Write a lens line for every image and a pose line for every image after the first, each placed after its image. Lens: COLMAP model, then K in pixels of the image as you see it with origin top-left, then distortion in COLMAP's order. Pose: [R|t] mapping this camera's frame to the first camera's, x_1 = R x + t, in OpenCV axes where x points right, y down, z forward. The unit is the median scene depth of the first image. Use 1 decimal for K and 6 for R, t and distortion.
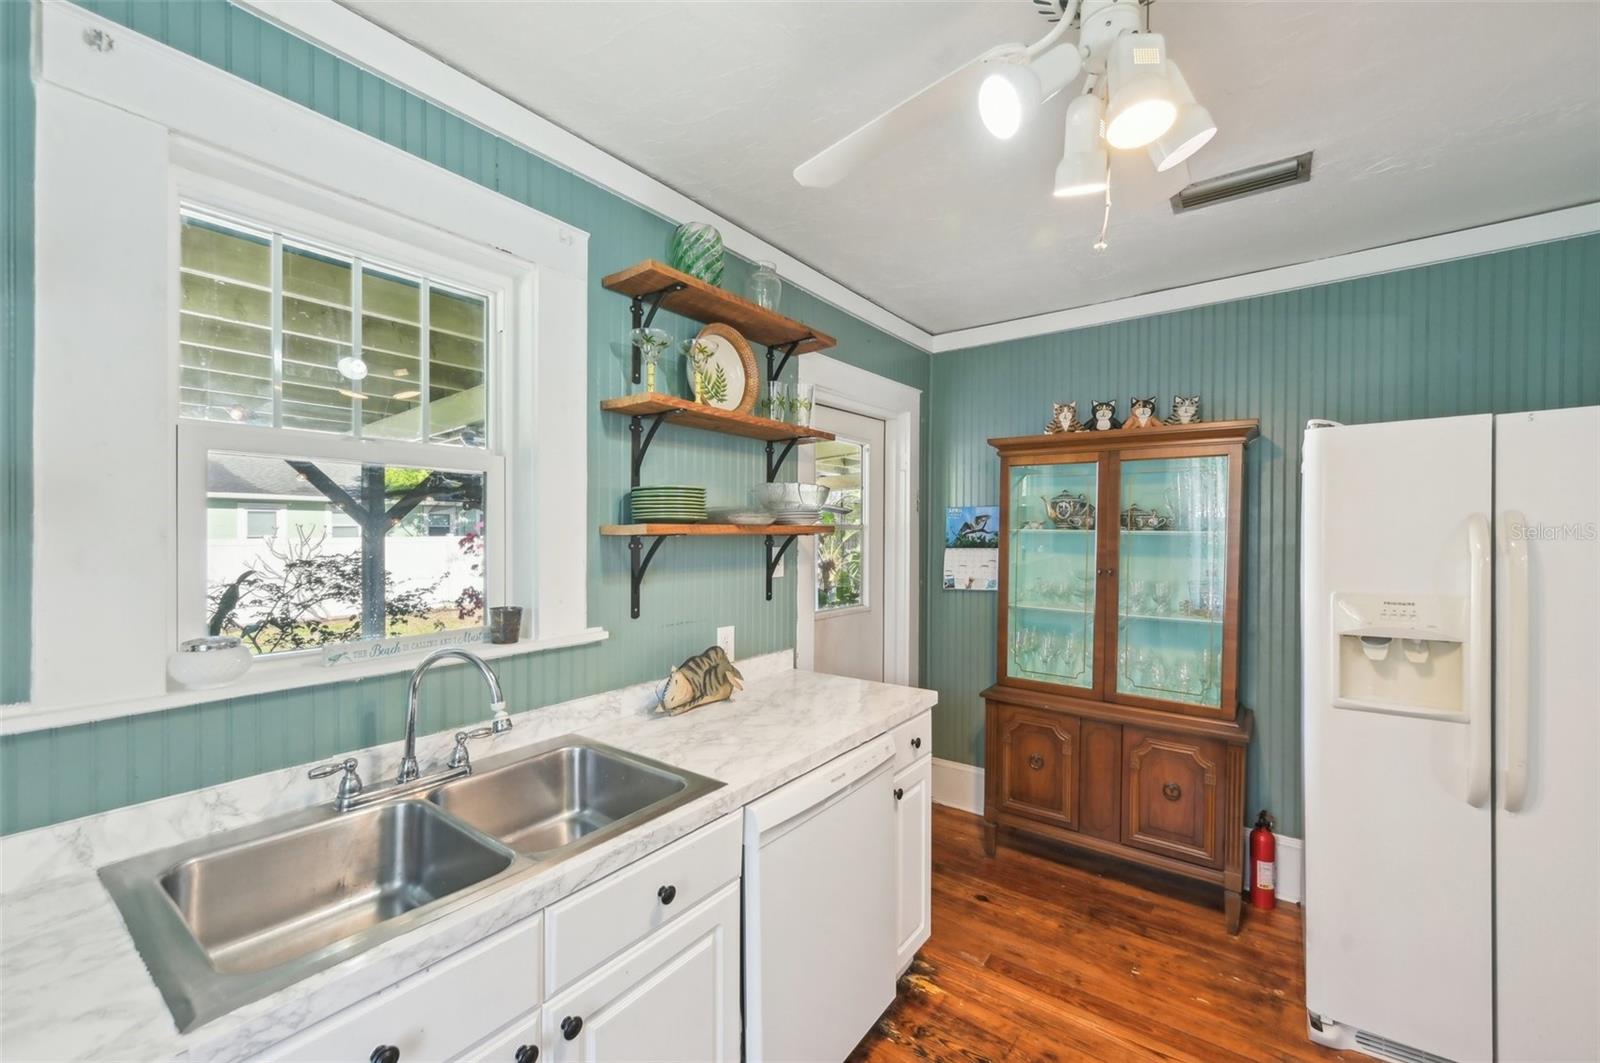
lens RADIAL K [[648.4, 0, 802.4], [0, 648.4, 533.3], [0, 0, 1]] dist [-0.000581, -0.000059]
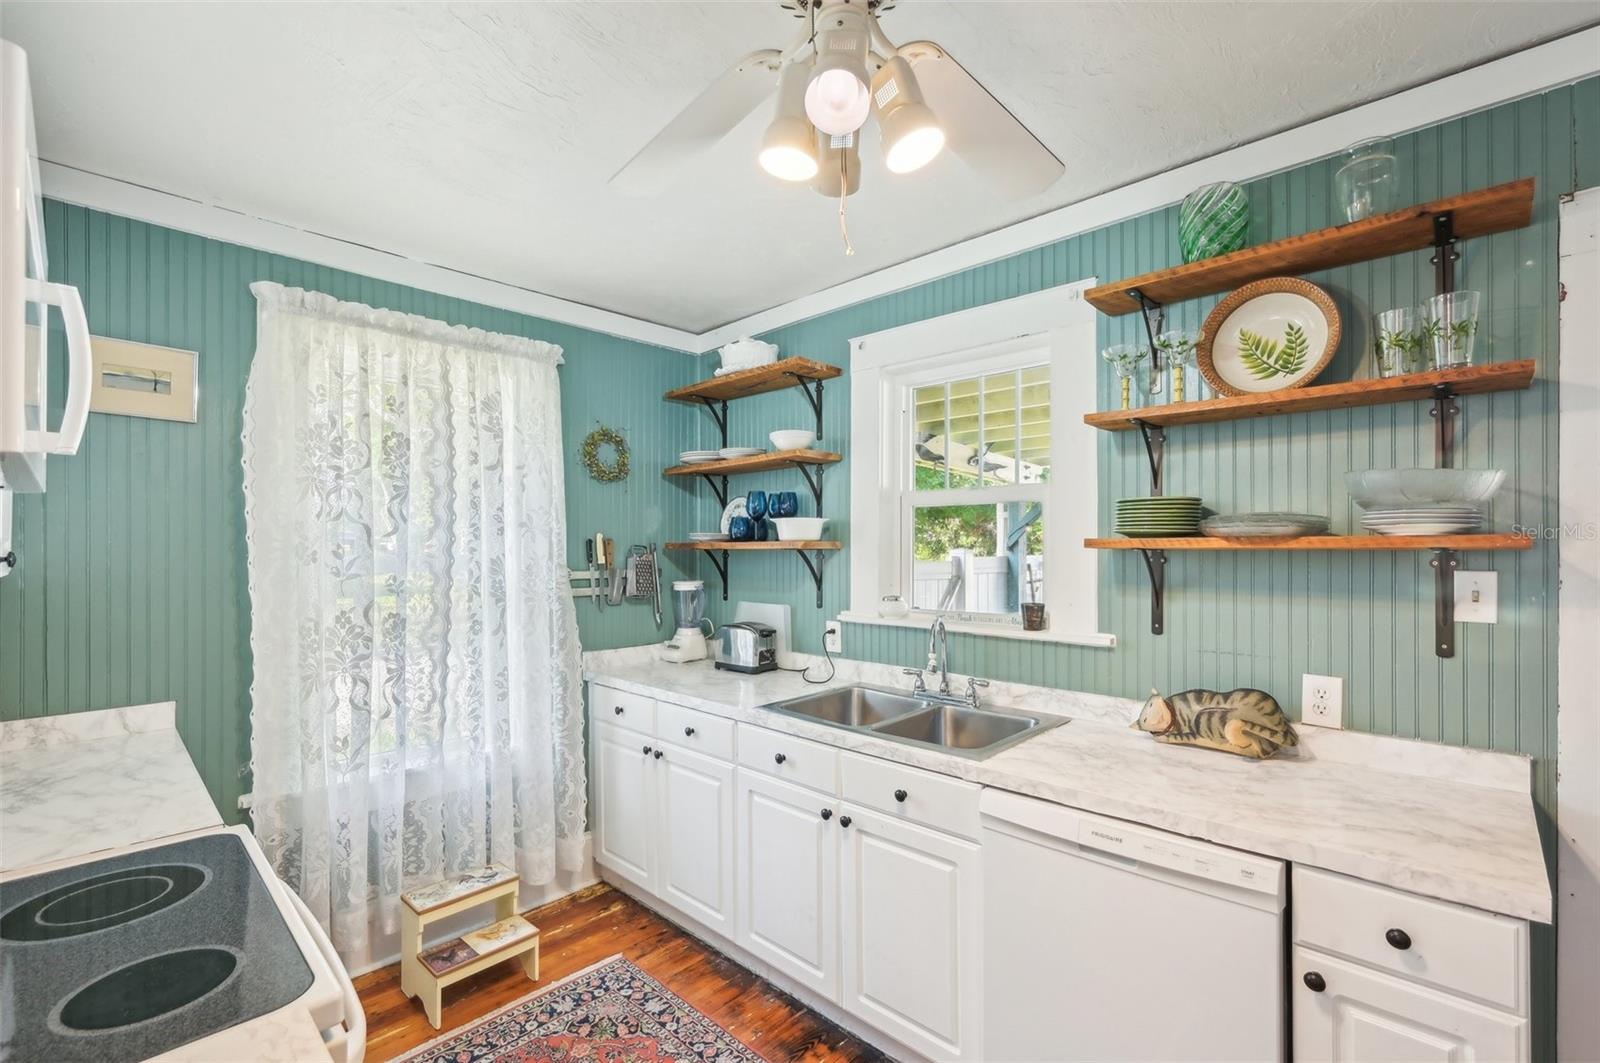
lens RADIAL K [[689.7, 0, 803.1], [0, 689.7, 540.8], [0, 0, 1]] dist [0.000647, 0.000055]
pose [[-0.128503, -0.007253, -0.991683, 0.874026], [-0.000967, 0.999974, -0.007188, -0.001733], [0.991709, 0.000036, -0.128507, 0.631054]]
